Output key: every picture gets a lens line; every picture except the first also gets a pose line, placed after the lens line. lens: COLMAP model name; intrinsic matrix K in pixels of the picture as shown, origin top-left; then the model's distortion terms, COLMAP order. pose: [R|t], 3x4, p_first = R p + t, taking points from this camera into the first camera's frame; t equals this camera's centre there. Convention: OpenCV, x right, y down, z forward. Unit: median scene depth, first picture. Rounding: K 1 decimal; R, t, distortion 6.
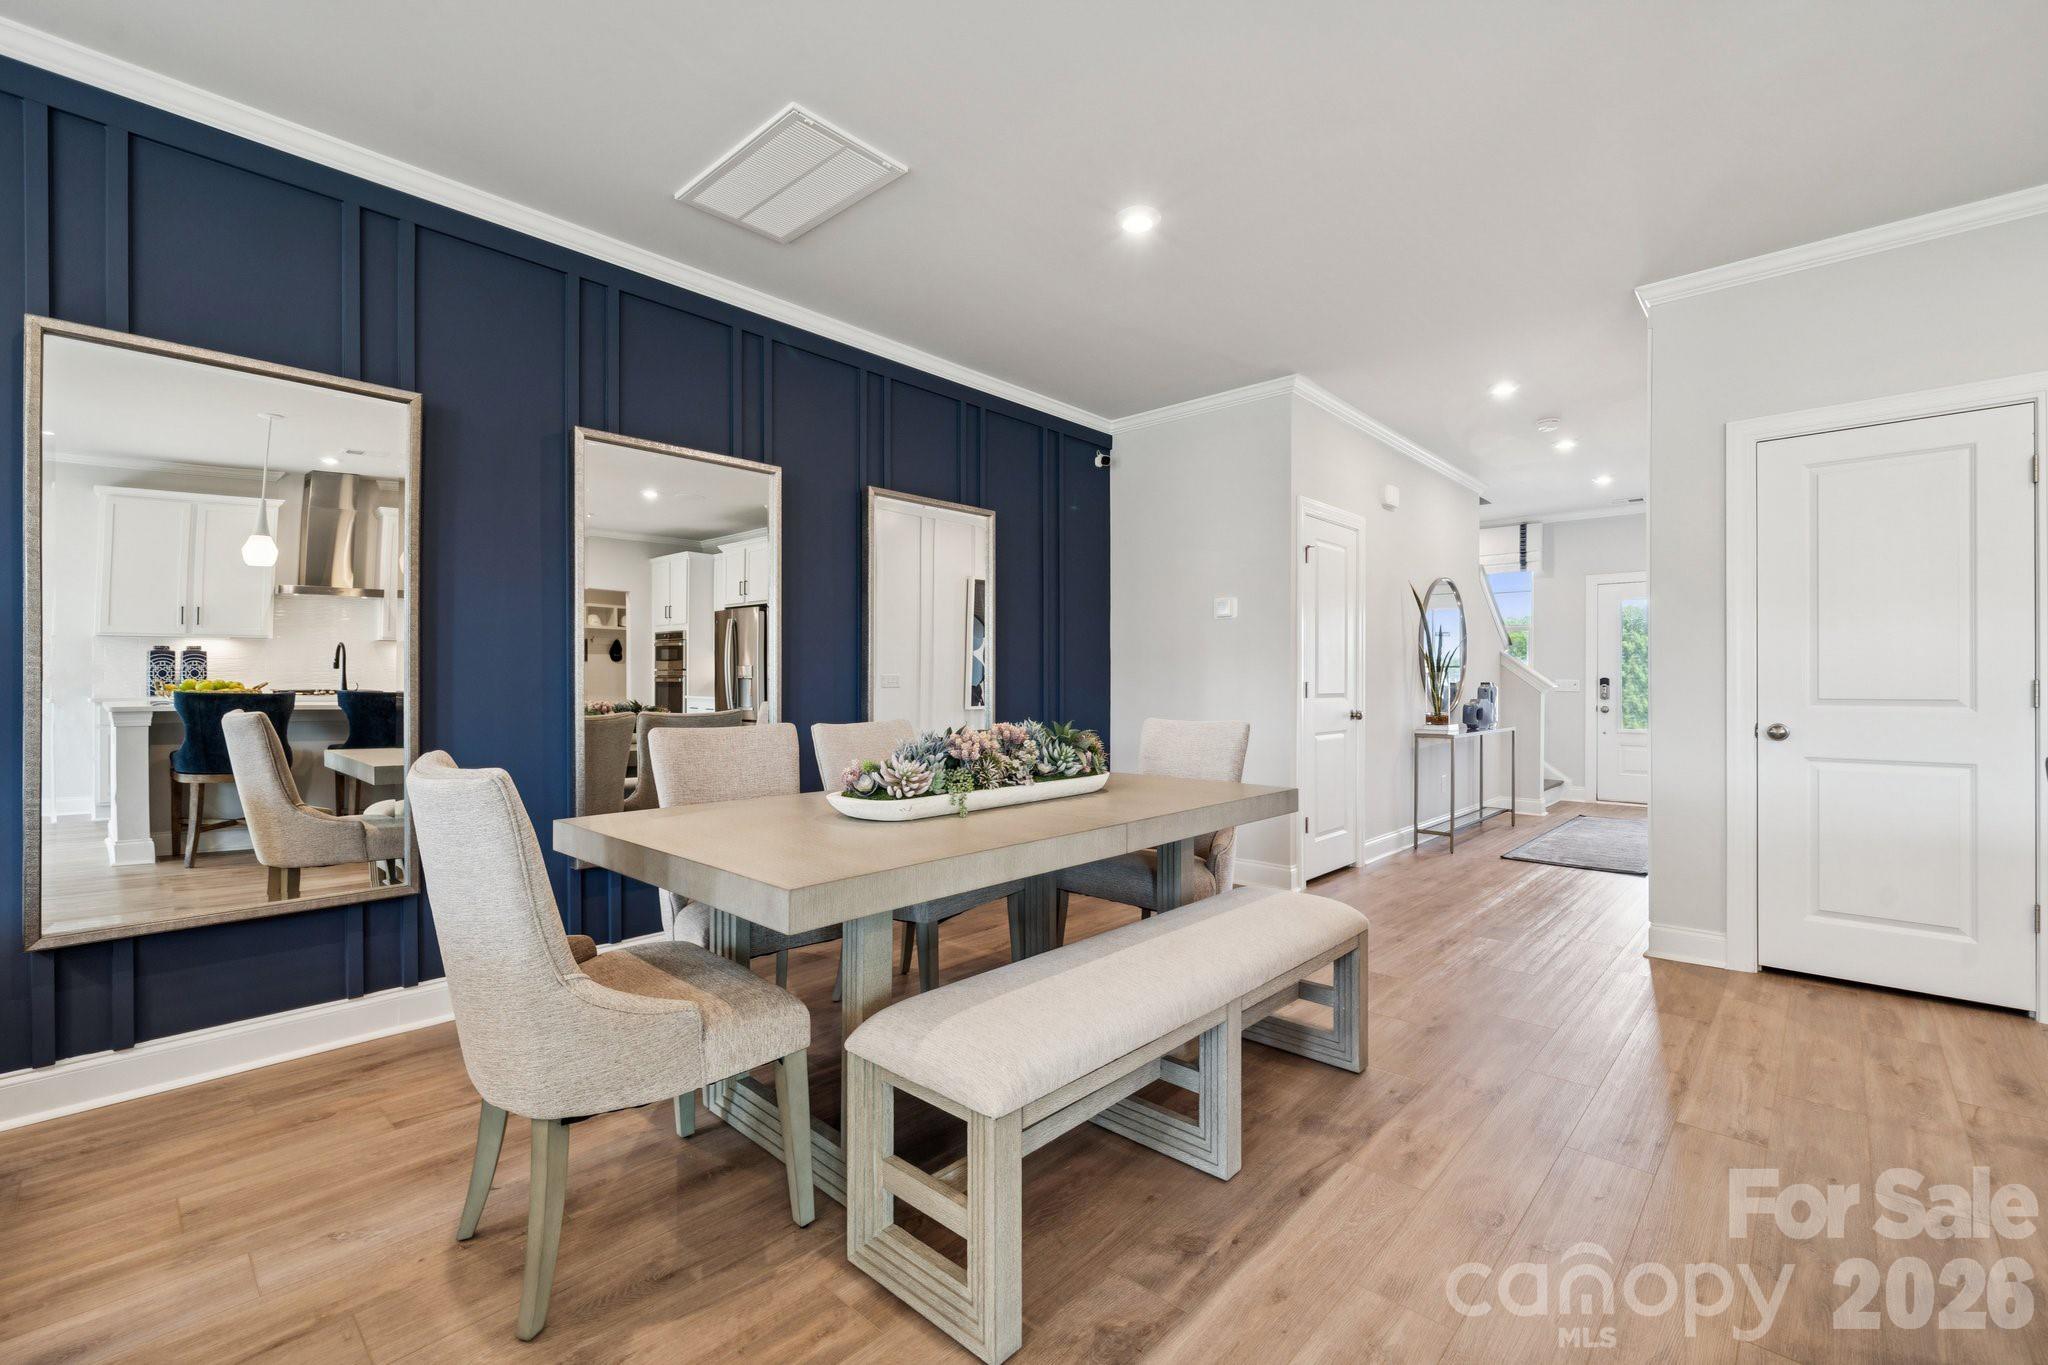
lens RADIAL K [[882.5, 0, 1031.9], [0, 882.5, 675.7], [0, 0, 1]] dist [-0.000043, -0.000002]
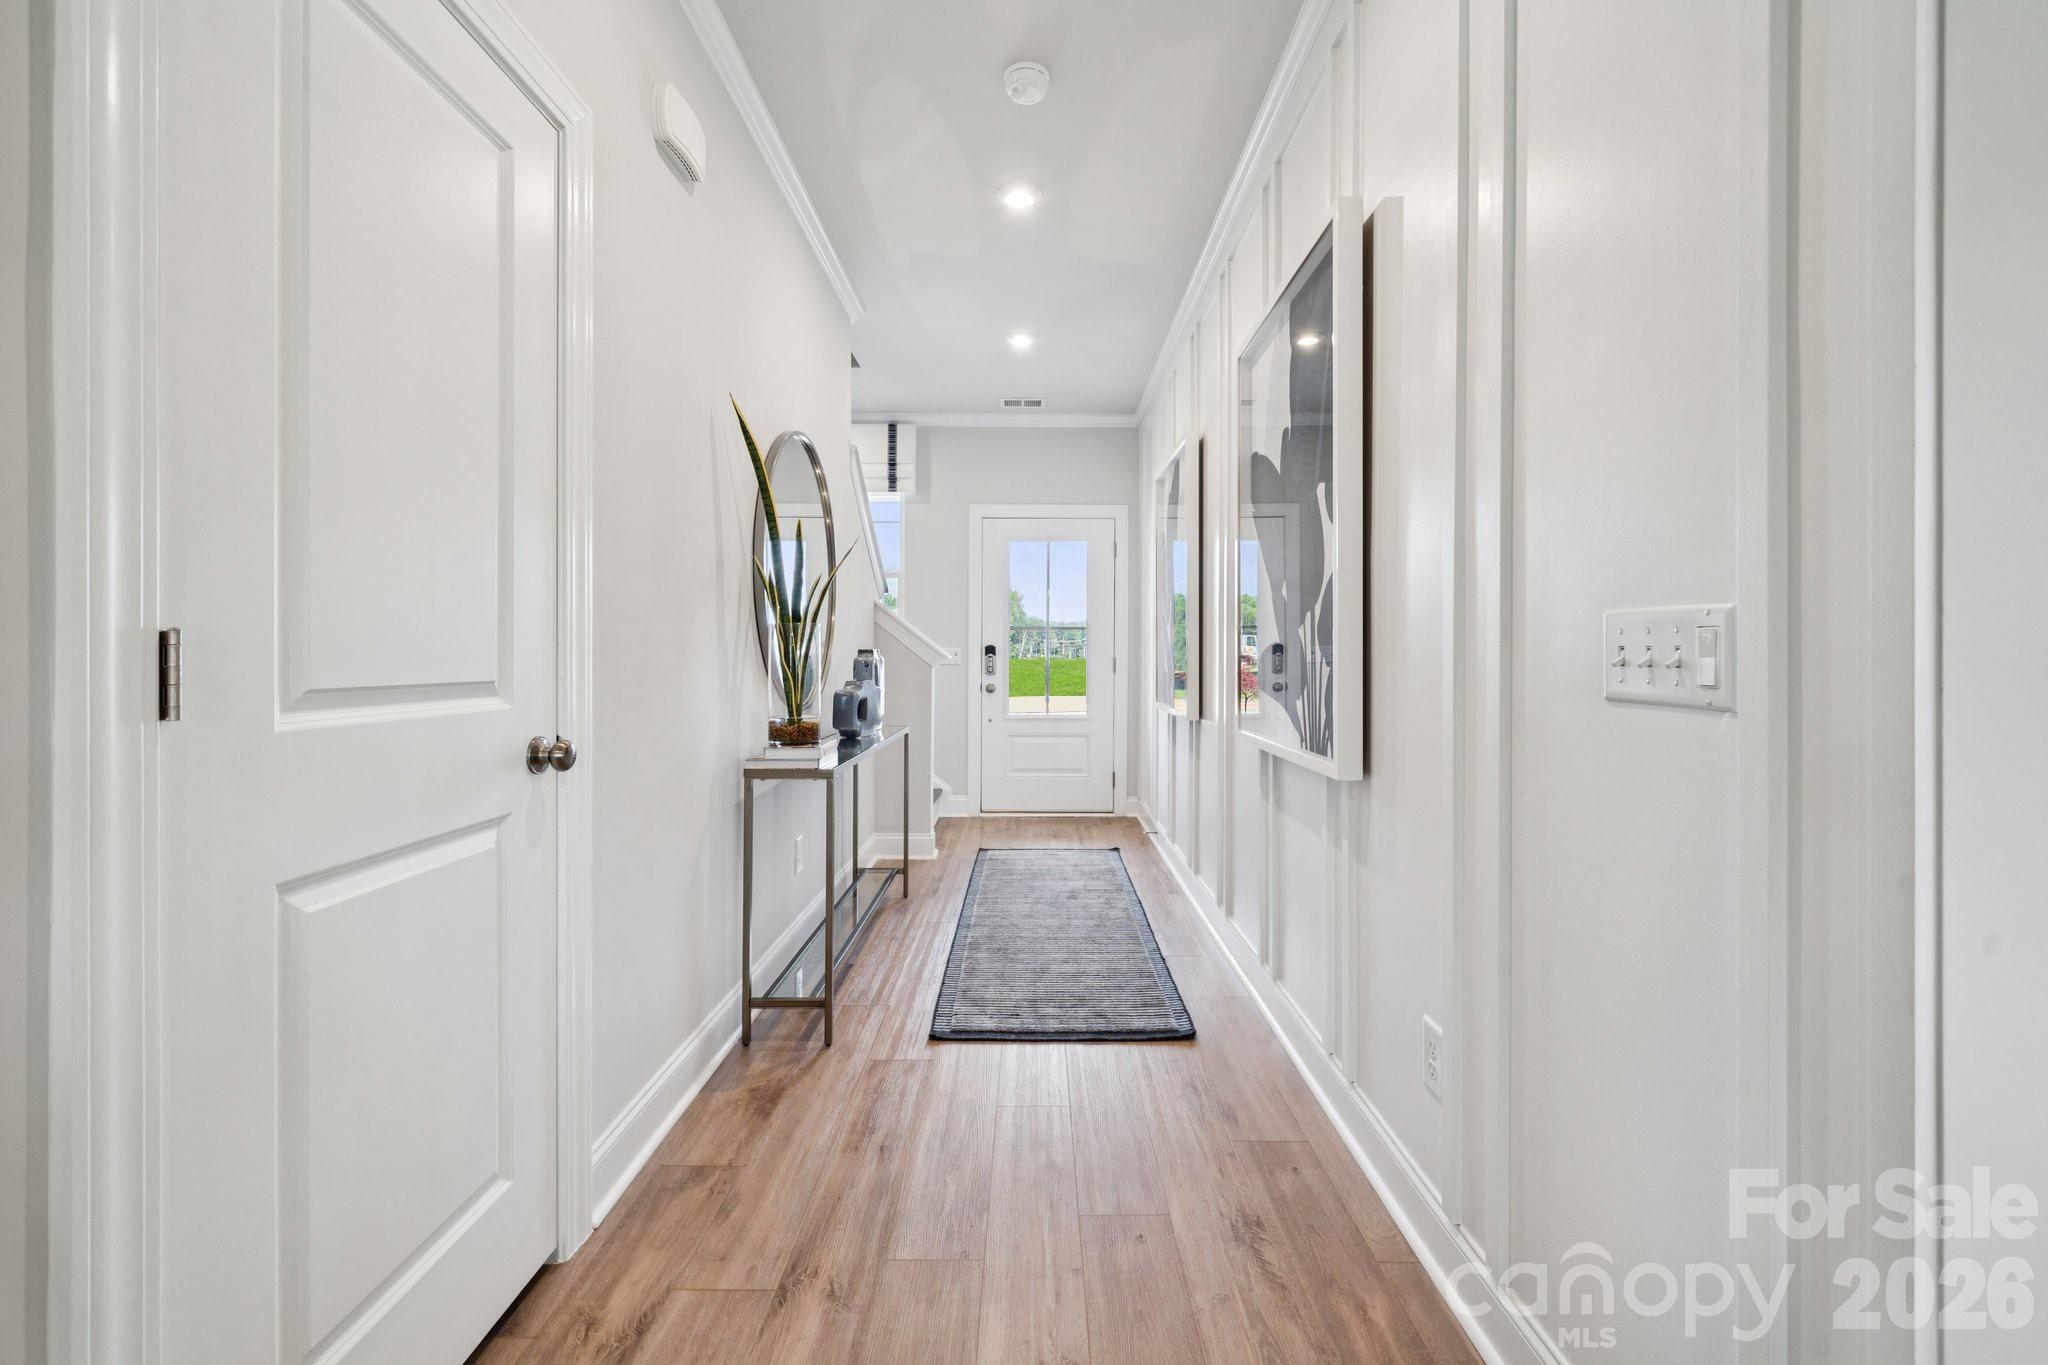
lens RADIAL K [[851.6, 0, 1030.7], [0, 851.6, 652.1], [0, 0, 1]] dist [0.000689, 0.000027]
pose [[0.738453, -0.001760, 0.674303, 0.240622], [0.001037, 0.999998, 0.001476, 0.008793], [-0.674304, -0.000391, 0.738454, 0.559990]]
